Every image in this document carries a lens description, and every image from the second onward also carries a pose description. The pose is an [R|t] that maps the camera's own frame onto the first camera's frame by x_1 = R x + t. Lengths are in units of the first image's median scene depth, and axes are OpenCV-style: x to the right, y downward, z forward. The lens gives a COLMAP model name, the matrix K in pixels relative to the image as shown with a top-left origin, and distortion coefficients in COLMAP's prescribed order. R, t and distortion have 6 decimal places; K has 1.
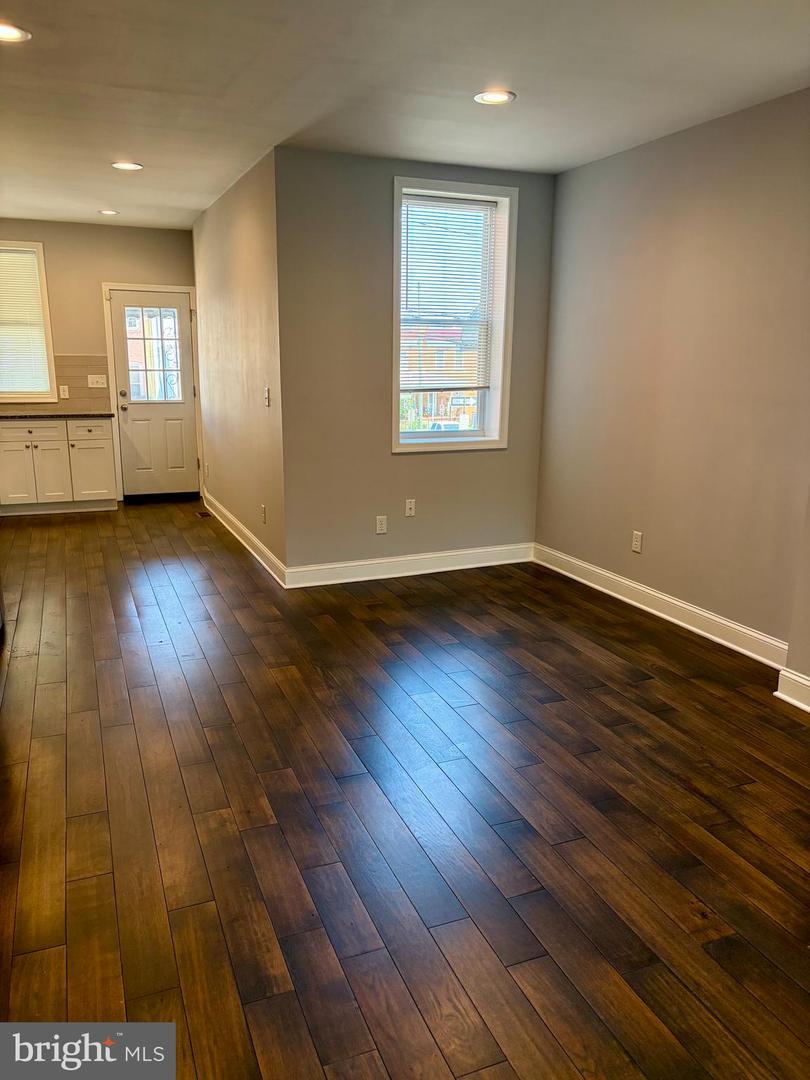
lens RADIAL K [[805.4, 0, 405.0], [0, 805.4, 540.0], [0, 0, 1]] dist [0.010006, 0.002154]
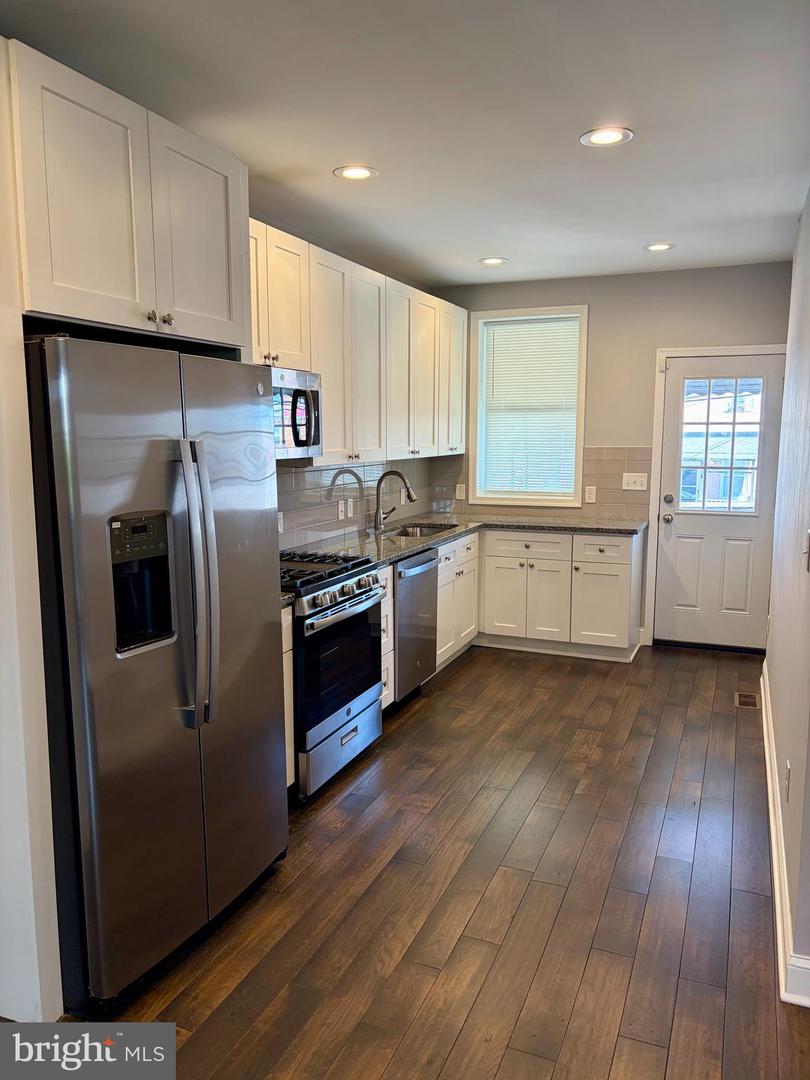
lens RADIAL K [[805.4, 0, 405.0], [0, 805.4, 540.0], [0, 0, 1]] dist [0.010006, 0.002154]
pose [[0.704605, 0.084947, -0.704497, -0.008043], [-0.154688, 0.987319, -0.035662, -0.086953], [0.692534, 0.134105, 0.708810, 0.347541]]
